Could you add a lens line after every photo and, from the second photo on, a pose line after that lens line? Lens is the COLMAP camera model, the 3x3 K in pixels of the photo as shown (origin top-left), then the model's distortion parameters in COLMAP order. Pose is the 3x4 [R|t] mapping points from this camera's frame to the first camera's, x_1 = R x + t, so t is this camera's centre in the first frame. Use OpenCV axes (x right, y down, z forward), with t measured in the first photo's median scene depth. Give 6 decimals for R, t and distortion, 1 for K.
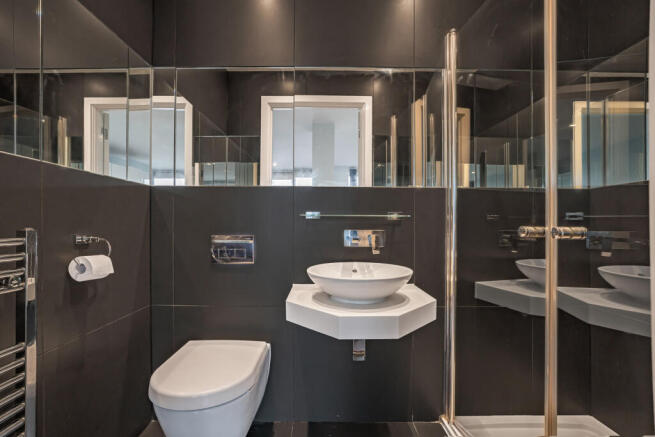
lens RADIAL K [[302.9, 0, 324.1], [0, 302.9, 221.9], [0, 0, 1]] dist [-0.017993, 0.002861]
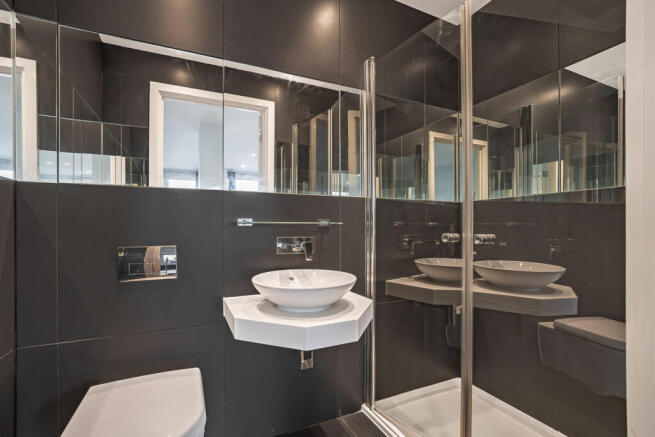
lens RADIAL K [[302.9, 0, 310.4], [0, 302.9, 222.1], [0, 0, 1]] dist [-0.017993, 0.002861]
pose [[0.917241, 0.001141, 0.398331, -0.225843], [0.002035, 0.999969, -0.007550, -0.015240], [-0.398327, 0.007736, 0.917211, 0.060036]]
